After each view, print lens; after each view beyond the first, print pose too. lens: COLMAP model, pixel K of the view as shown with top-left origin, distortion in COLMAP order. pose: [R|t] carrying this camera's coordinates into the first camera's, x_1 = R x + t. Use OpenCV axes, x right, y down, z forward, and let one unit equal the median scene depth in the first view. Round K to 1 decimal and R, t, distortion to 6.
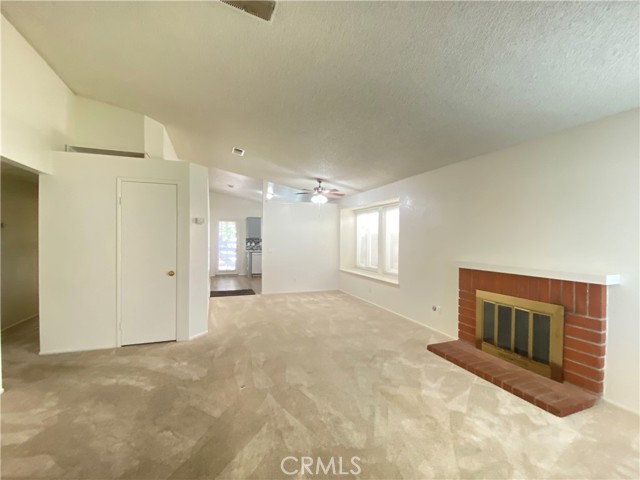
lens RADIAL K [[293.8, 0, 323.4], [0, 293.8, 241.2], [0, 0, 1]] dist [-0.004356, -0.003951]
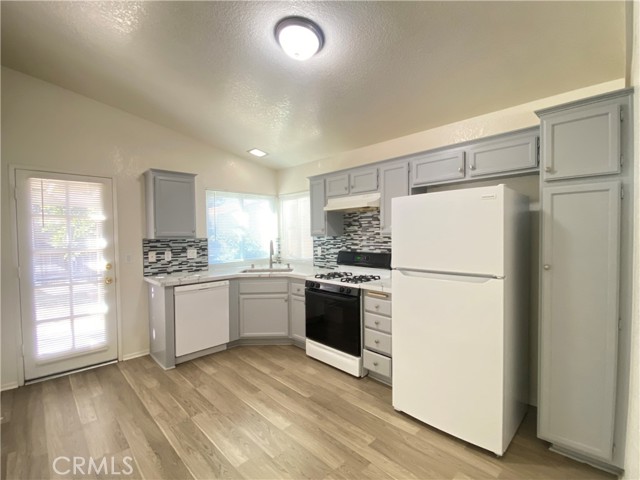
lens RADIAL K [[293.8, 0, 319.3], [0, 293.8, 240.6], [0, 0, 1]] dist [-0.004356, -0.003951]
pose [[0.917677, -0.029485, 0.396231, -0.325947], [0.021491, 0.999466, 0.024600, -0.017870], [-0.396745, -0.014060, 0.917821, 0.965740]]
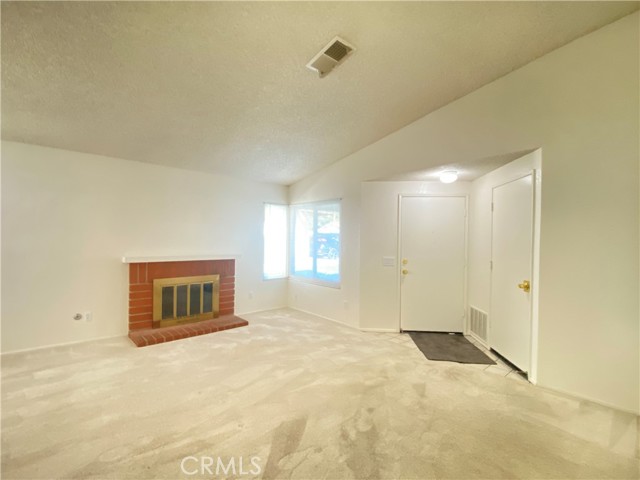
lens RADIAL K [[293.8, 0, 321.1], [0, 293.8, 241.4], [0, 0, 1]] dist [-0.004356, -0.003951]
pose [[-0.381527, -0.015038, 0.924235, -0.400419], [-0.013531, 0.999851, 0.010683, -0.002538], [-0.924259, -0.008430, -0.381674, 0.418103]]
